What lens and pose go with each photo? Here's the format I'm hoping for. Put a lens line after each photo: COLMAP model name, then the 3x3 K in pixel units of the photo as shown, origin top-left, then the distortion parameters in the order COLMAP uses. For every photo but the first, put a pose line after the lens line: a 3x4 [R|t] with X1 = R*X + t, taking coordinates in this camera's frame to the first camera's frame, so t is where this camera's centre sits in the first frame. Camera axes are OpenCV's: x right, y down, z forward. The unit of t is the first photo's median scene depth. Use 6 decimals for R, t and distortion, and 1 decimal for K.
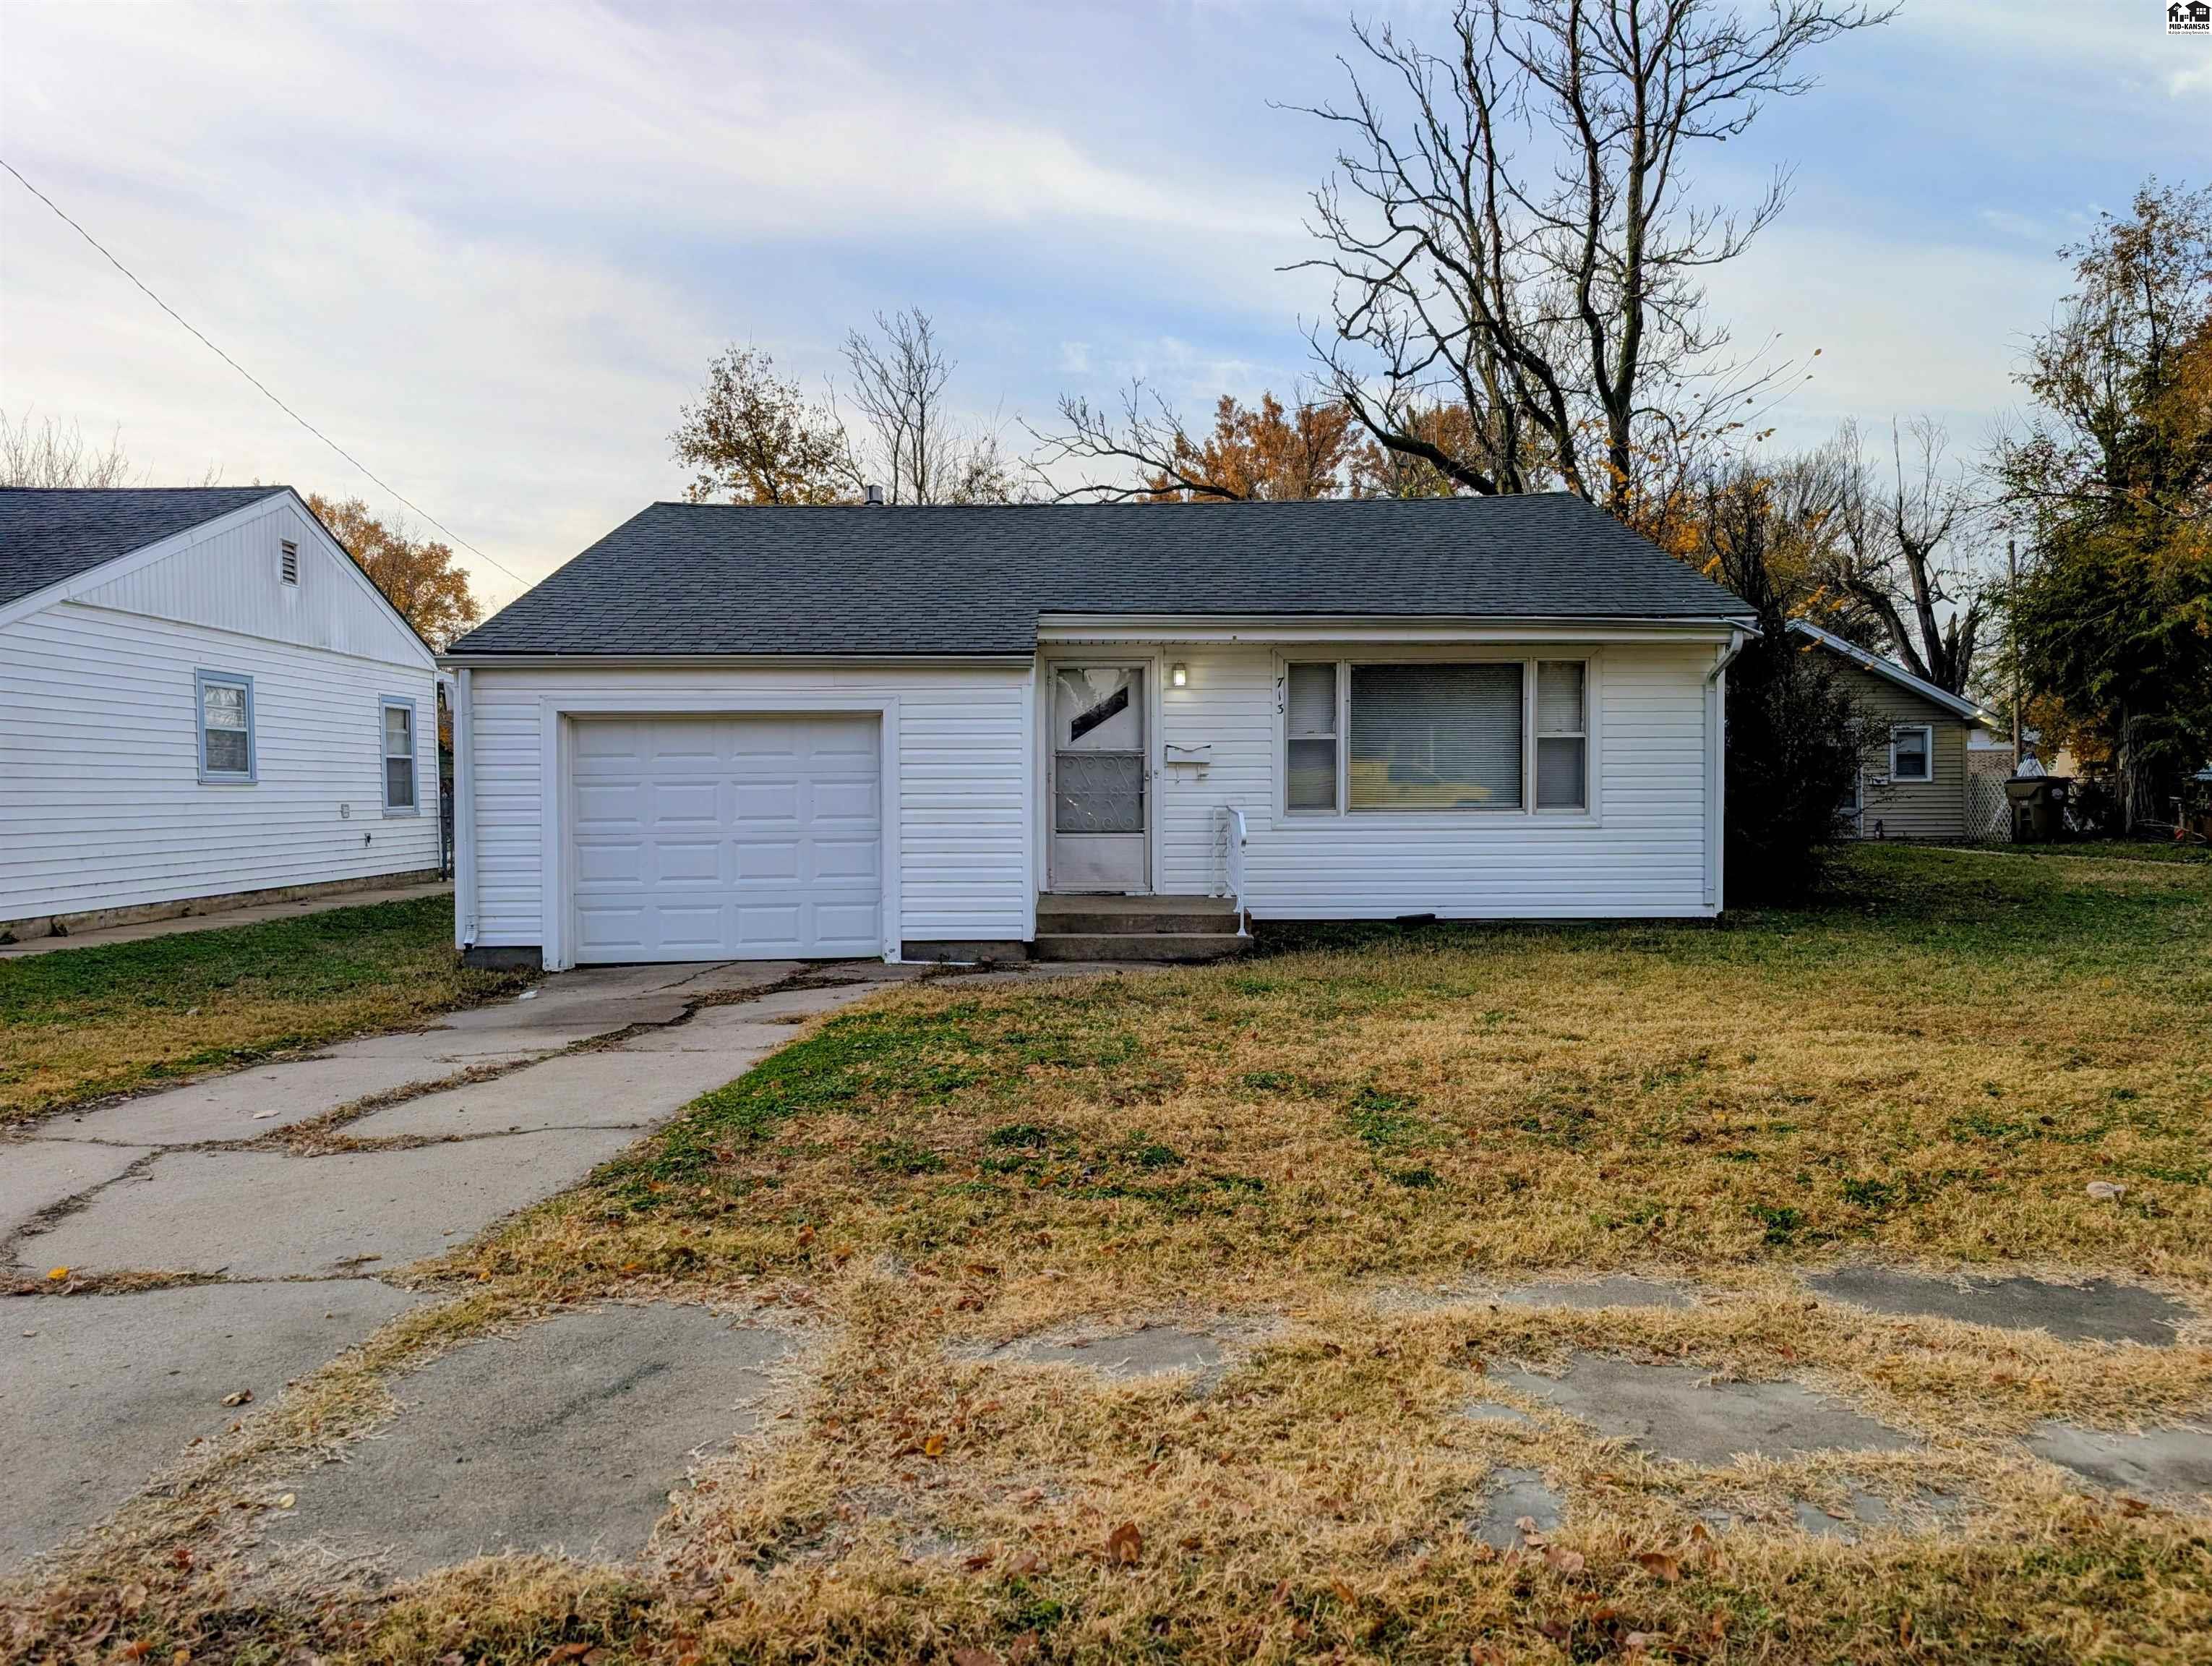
lens RADIAL K [[1514.7, 0, 1106.0], [0, 1514.7, 833.0], [0, 0, 1]] dist [0.008011, 0.003296]
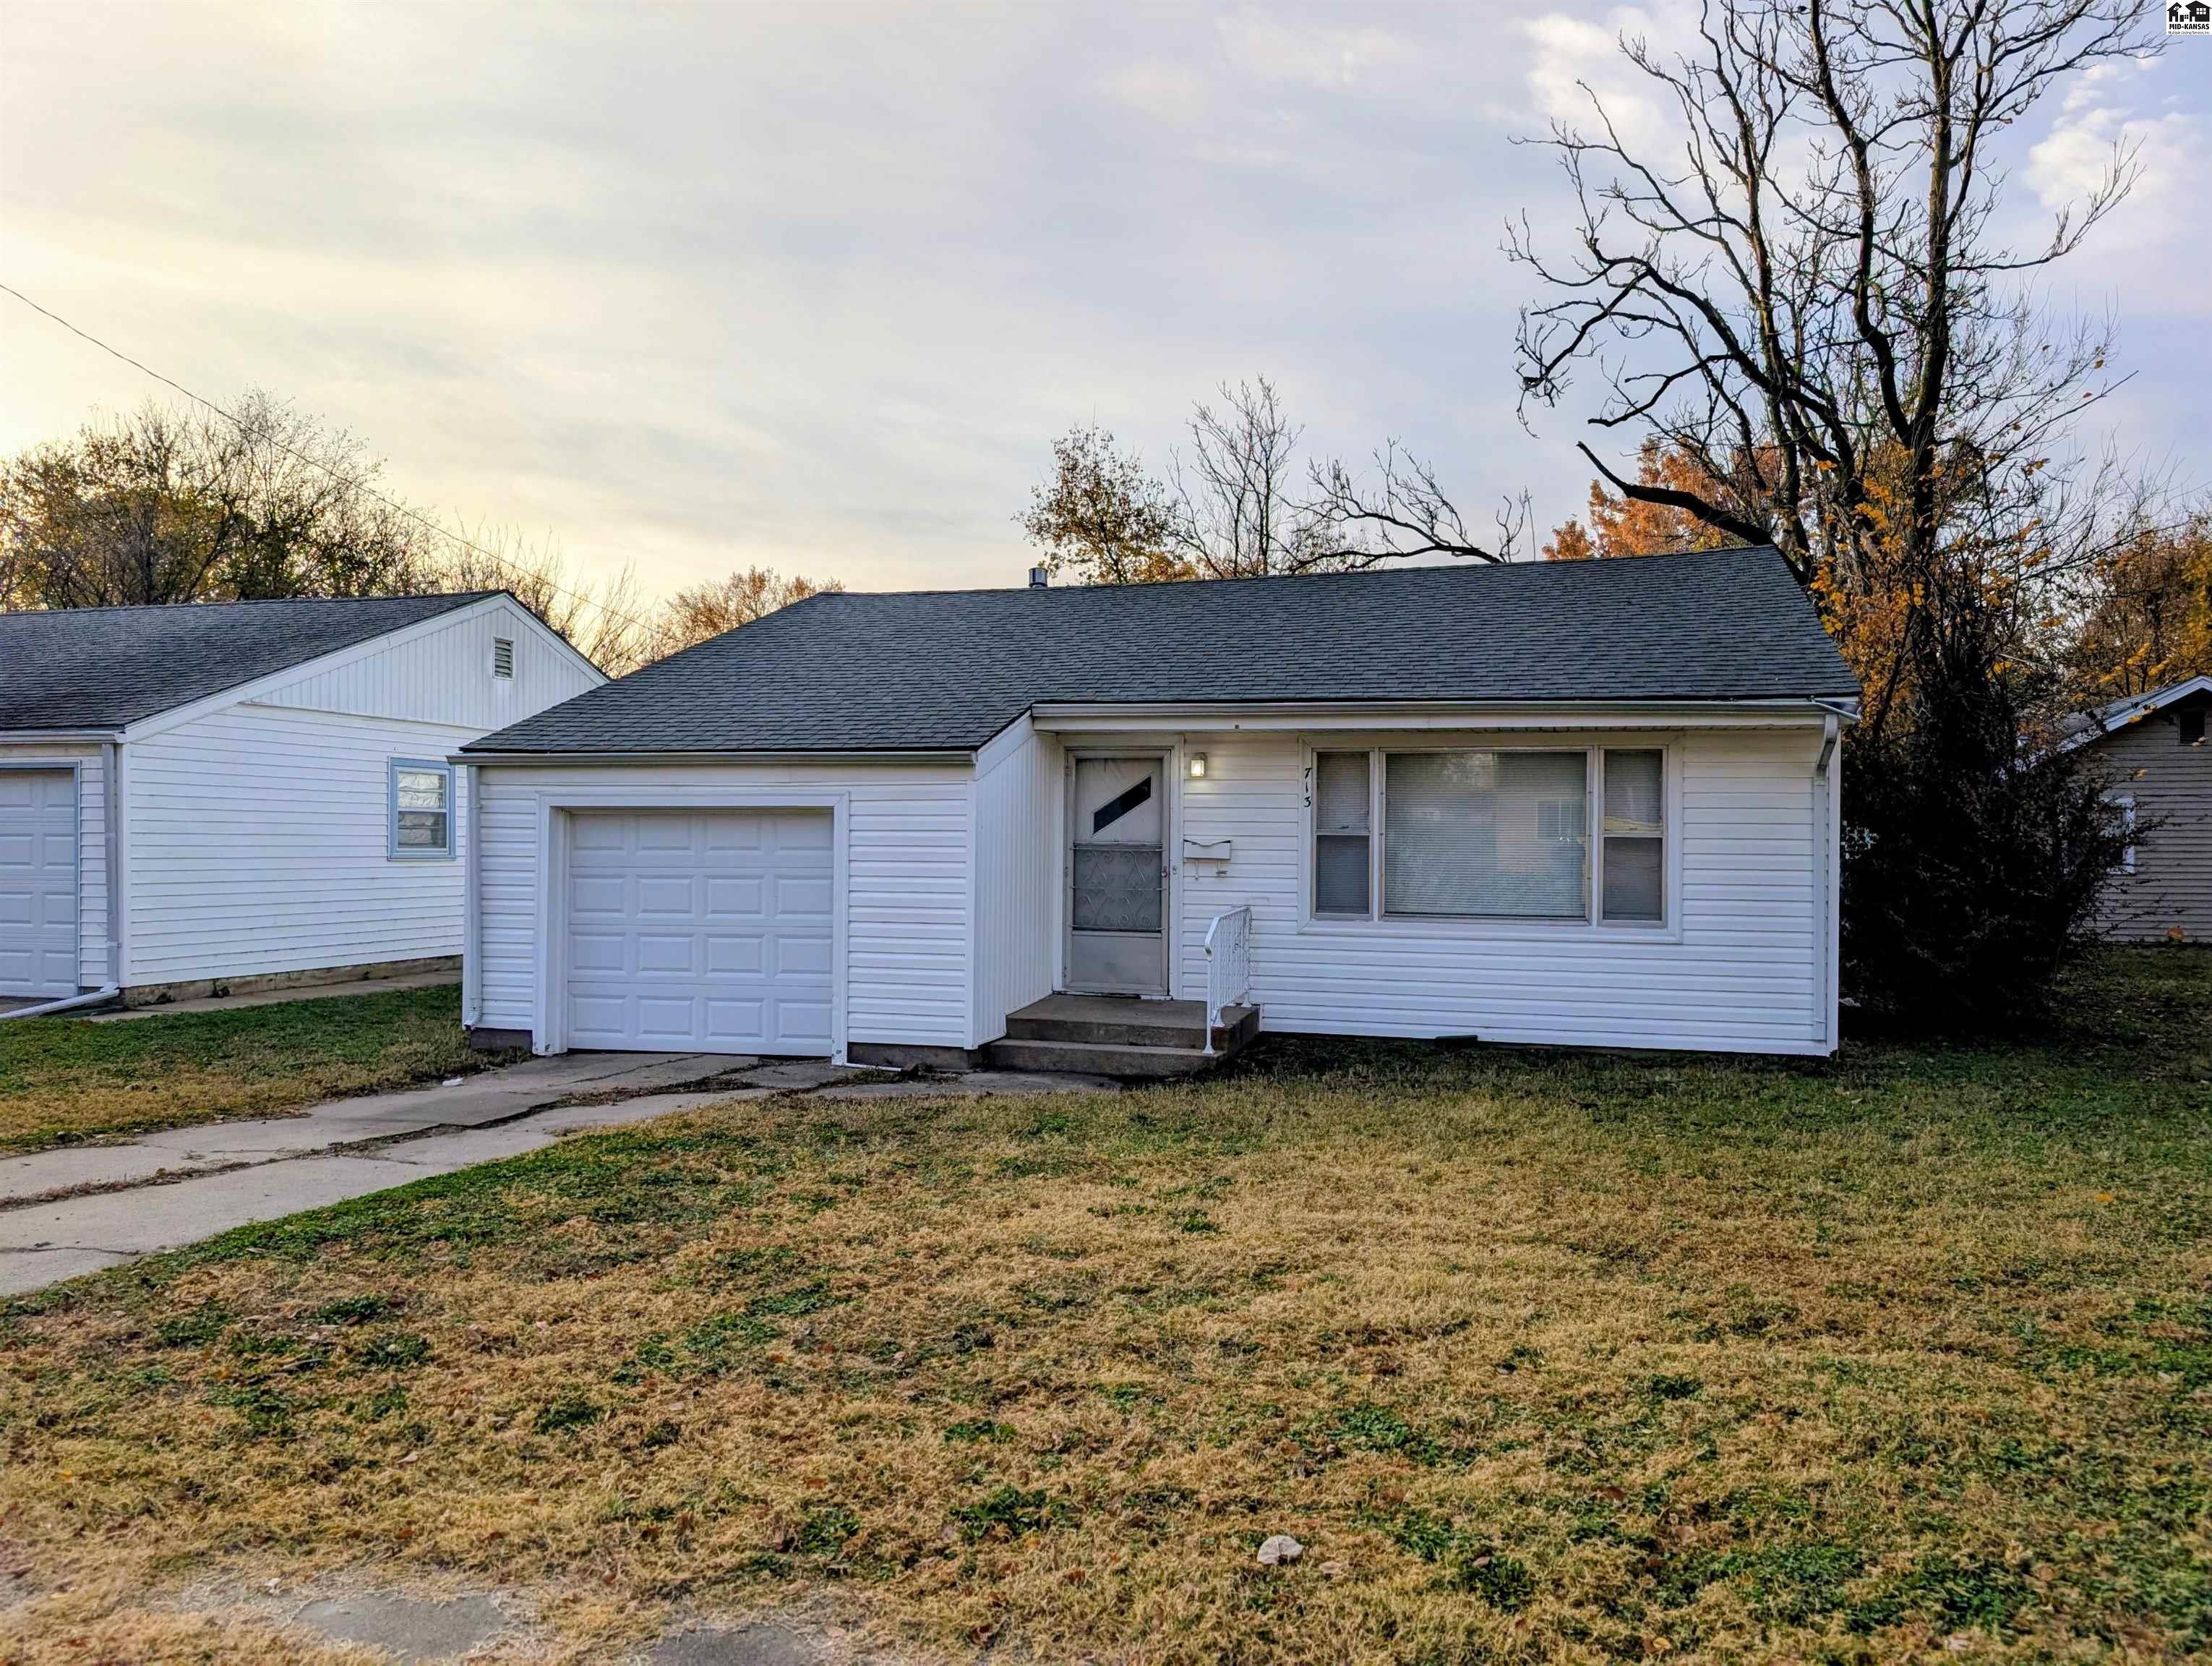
lens RADIAL K [[1522.7, 0, 1106.0], [0, 1522.7, 833.0], [0, 0, 1]] dist [0.013655, -0.001583]
pose [[0.959854, 0.011313, -0.280273, 0.255988], [-0.022544, 0.999065, -0.036880, -0.026568], [0.279594, 0.041718, 0.959212, 0.085327]]
